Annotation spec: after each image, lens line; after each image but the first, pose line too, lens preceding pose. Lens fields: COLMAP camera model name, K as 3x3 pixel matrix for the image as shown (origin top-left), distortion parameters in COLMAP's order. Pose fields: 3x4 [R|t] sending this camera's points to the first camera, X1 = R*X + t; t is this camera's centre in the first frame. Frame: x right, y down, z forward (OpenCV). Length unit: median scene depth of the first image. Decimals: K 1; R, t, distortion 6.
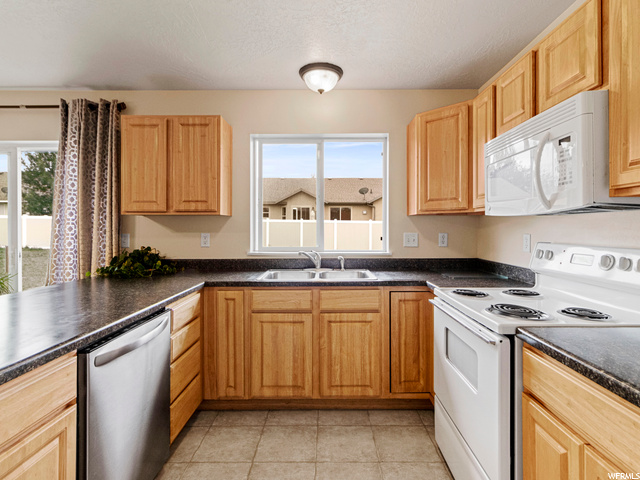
lens RADIAL K [[333.9, 0, 323.2], [0, 333.9, 230.5], [0, 0, 1]] dist [-0.005933, -0.000656]
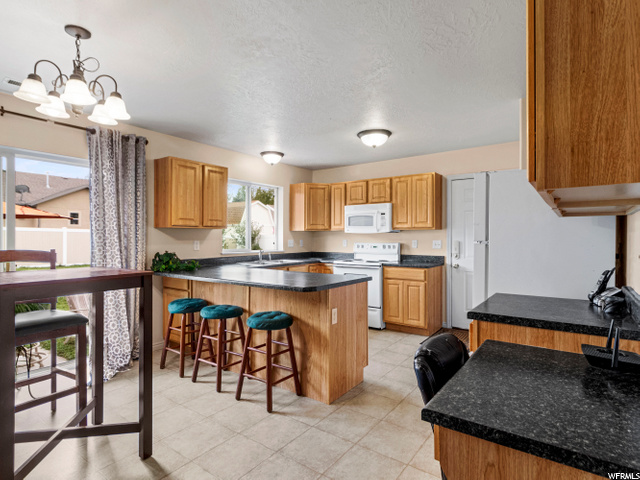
lens RADIAL K [[348.3, 0, 320.0], [0, 348.3, 240.0], [0, 0, 1]] dist [-0.000603, -0.000141]
pose [[0.589581, -0.007241, 0.807677, -1.476637], [0.004459, 0.999974, 0.005709, -0.002269], [-0.807697, 0.000235, 0.589598, -0.380316]]
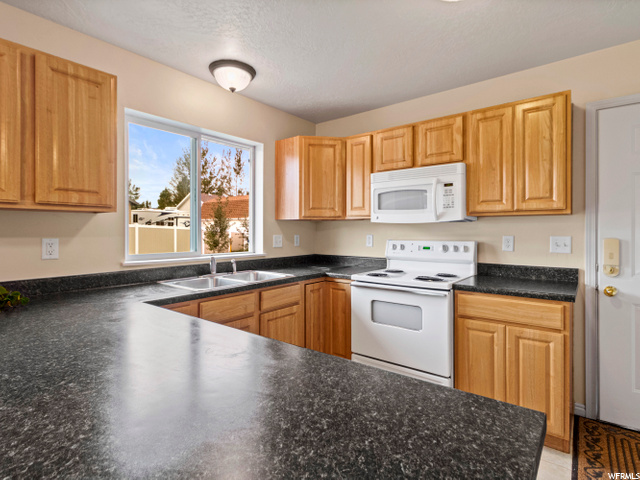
lens RADIAL K [[333.9, 0, 323.2], [0, 333.9, 230.5], [0, 0, 1]] dist [-0.005933, -0.000656]
pose [[0.615471, 0.001486, 0.788158, -0.632236], [0.004822, 0.999972, -0.005651, -0.001044], [-0.788145, 0.007278, 0.615447, 0.202592]]
